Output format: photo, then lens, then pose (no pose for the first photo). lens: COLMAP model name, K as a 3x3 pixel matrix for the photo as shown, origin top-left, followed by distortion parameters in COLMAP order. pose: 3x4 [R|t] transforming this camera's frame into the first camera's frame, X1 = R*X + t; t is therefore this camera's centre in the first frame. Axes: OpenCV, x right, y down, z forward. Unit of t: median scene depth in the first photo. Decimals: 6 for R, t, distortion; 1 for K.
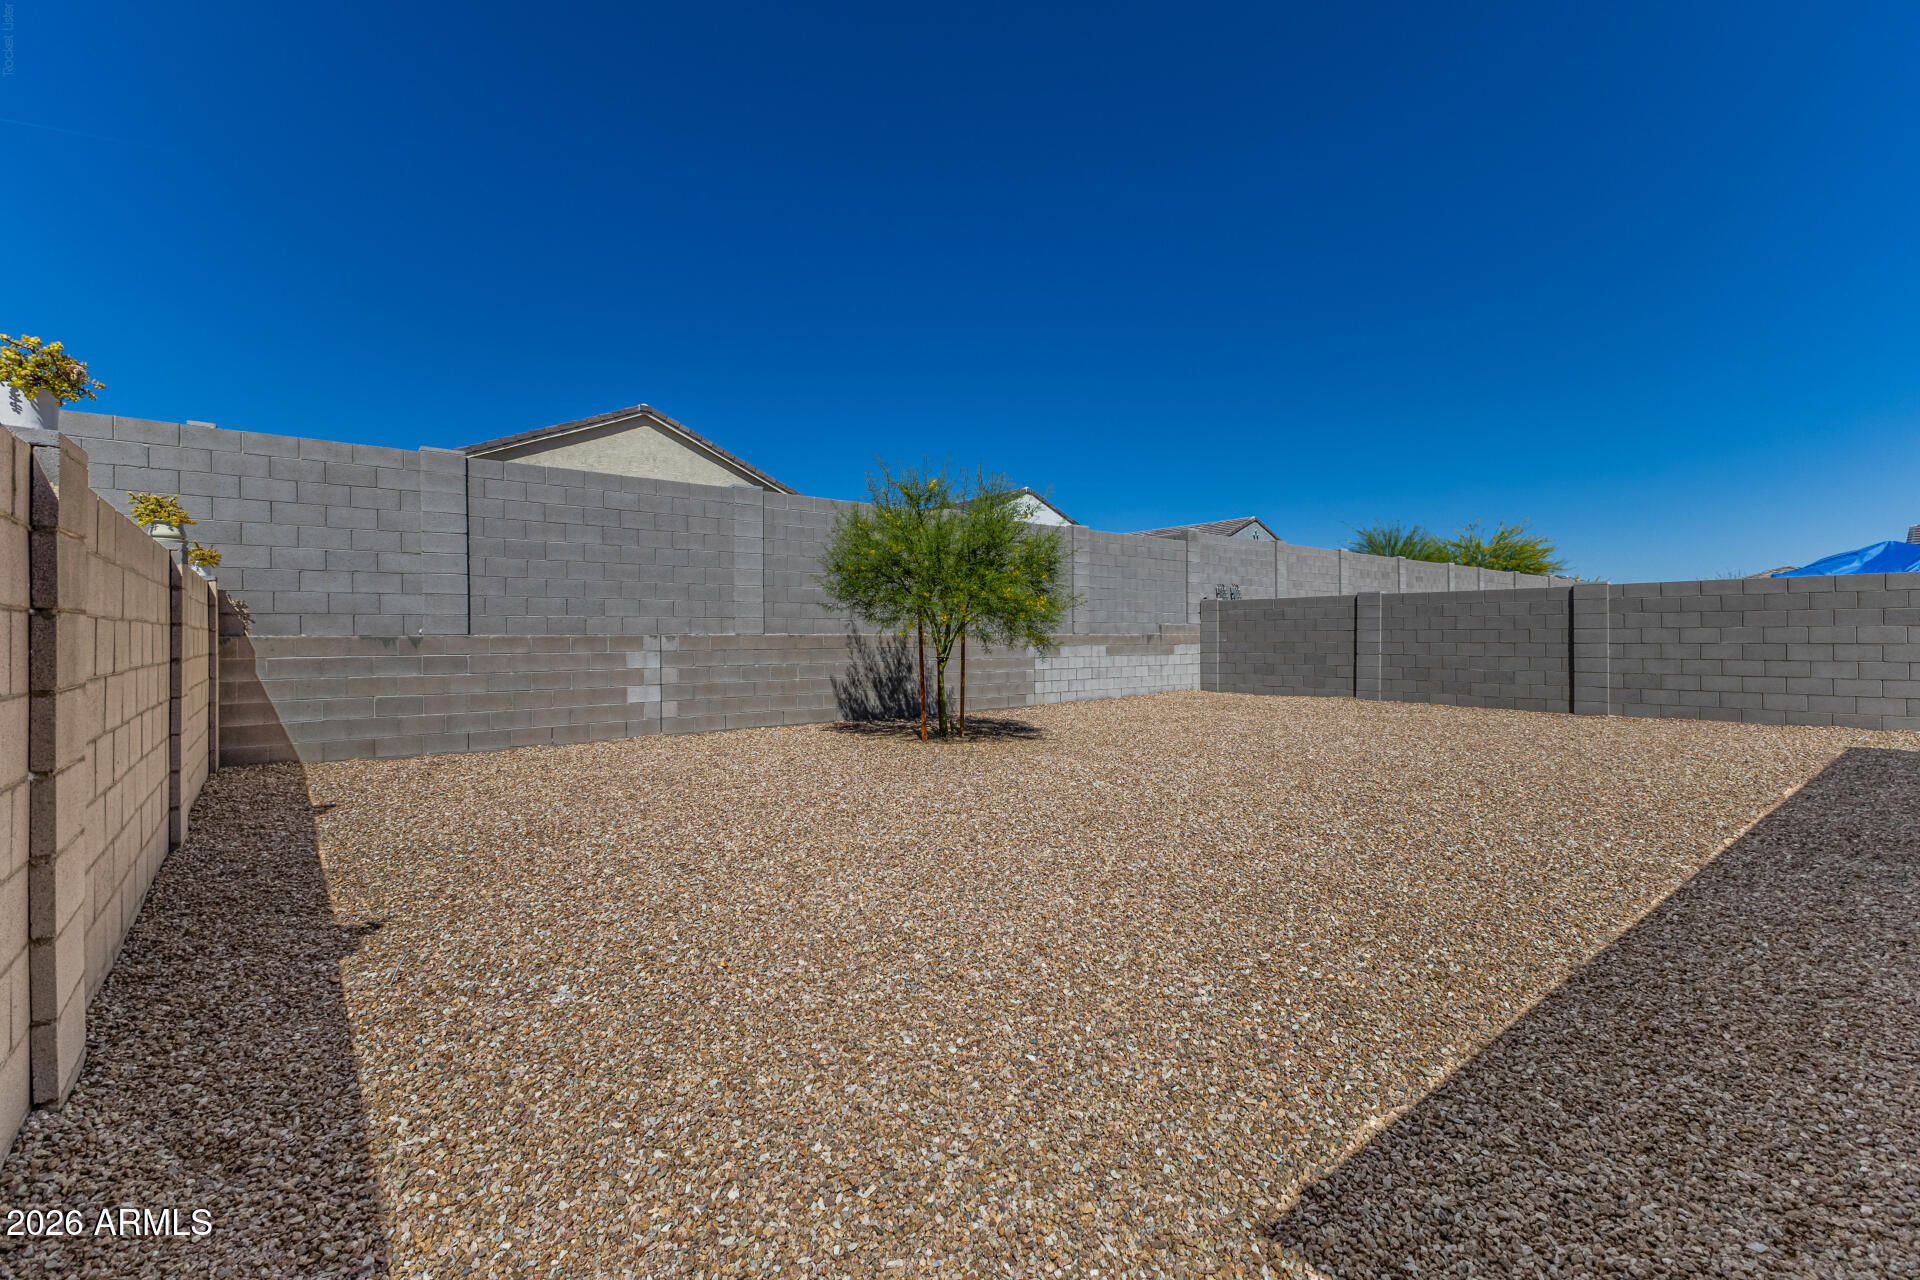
lens RADIAL K [[832.4, 0, 960.3], [0, 832.4, 641.1], [0, 0, 1]] dist [0.011312, -0.003639]
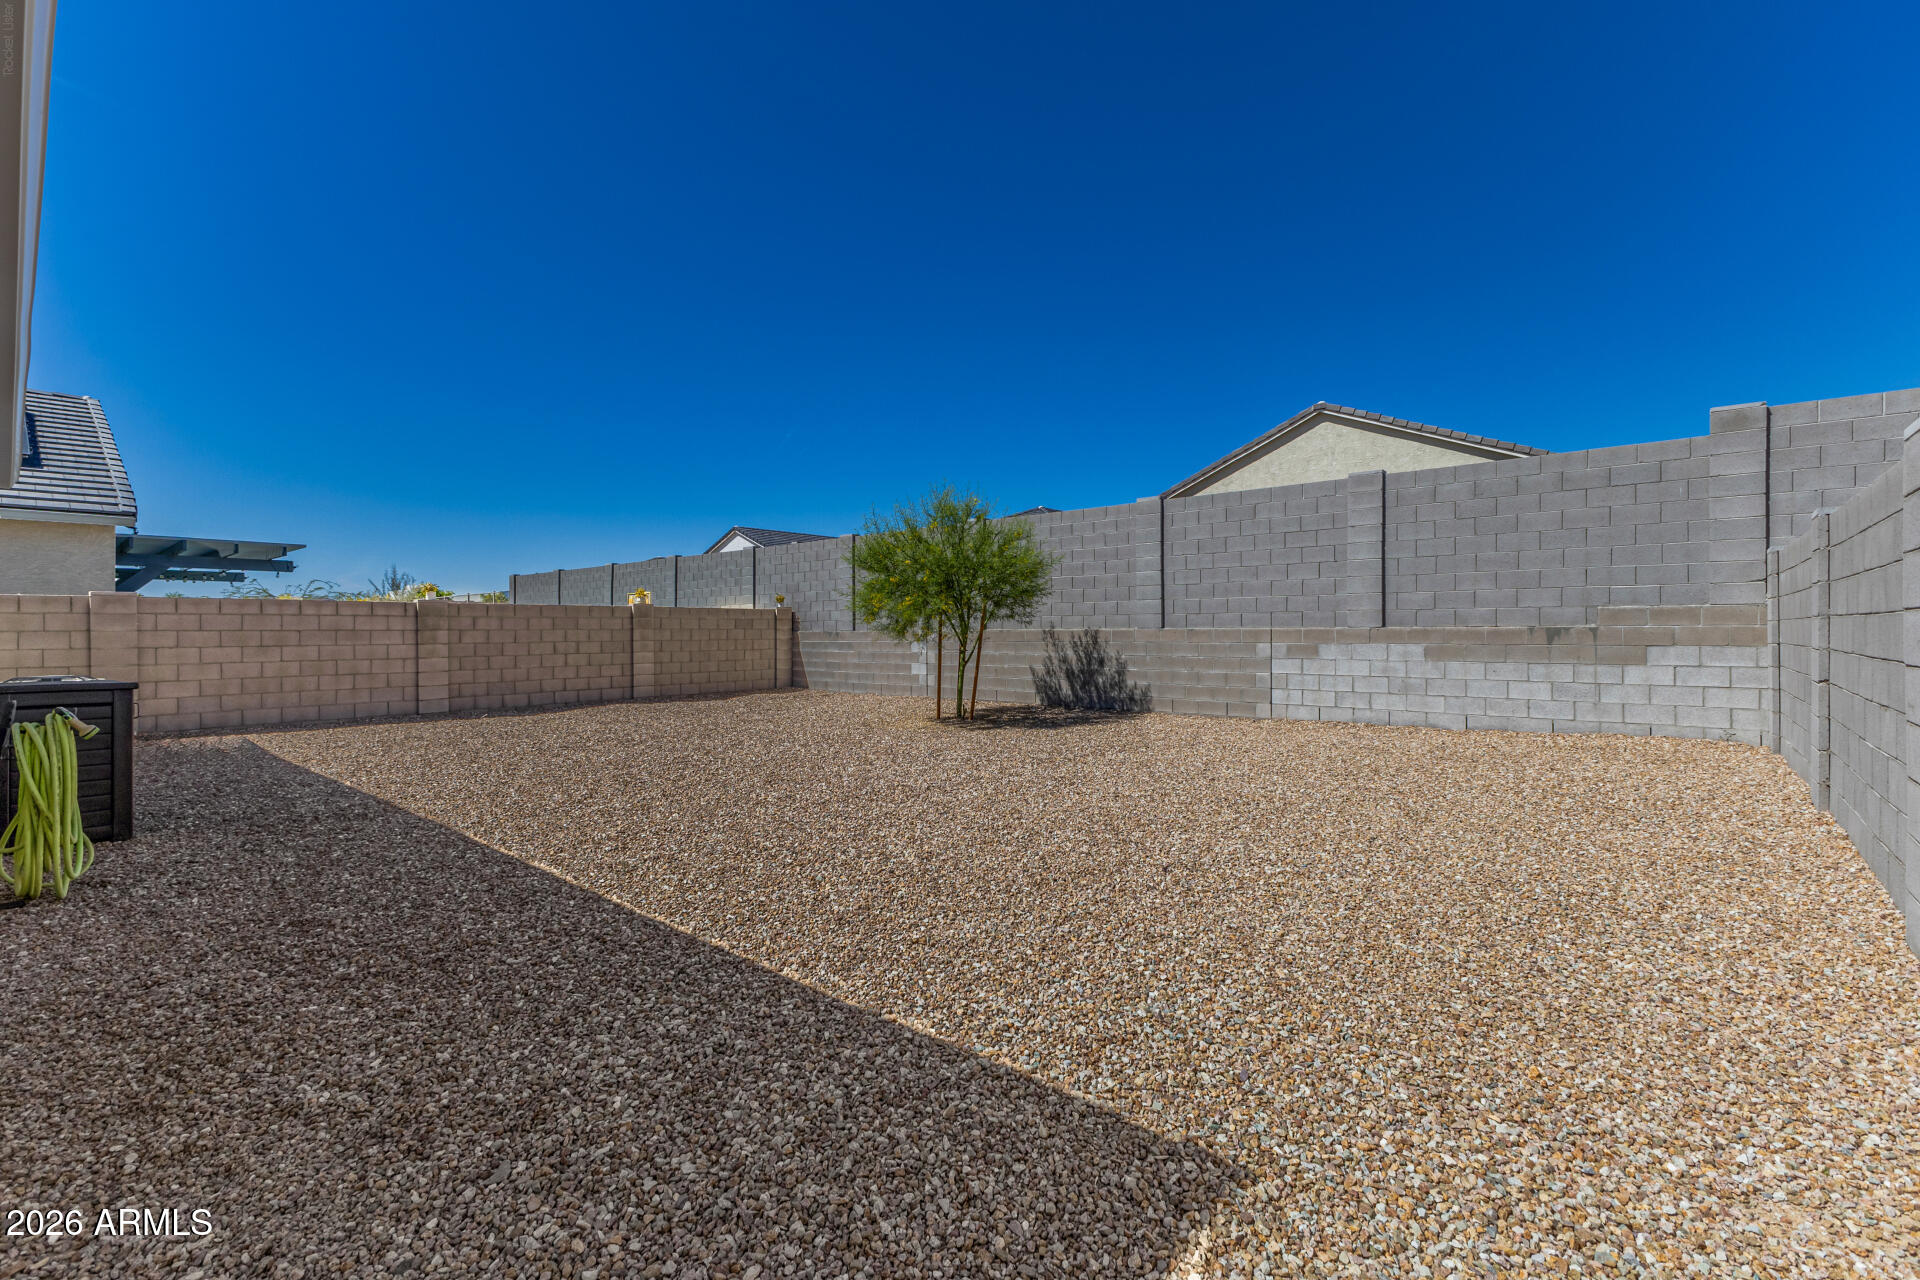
lens RADIAL K [[832.4, 0, 959.4], [0, 832.4, 628.4], [0, 0, 1]] dist [0.011312, -0.003639]
pose [[0.147717, -0.002077, -0.989027, 0.905907], [-0.000699, 0.999997, -0.002205, -0.006947], [0.989029, 0.001017, 0.147715, 0.650130]]
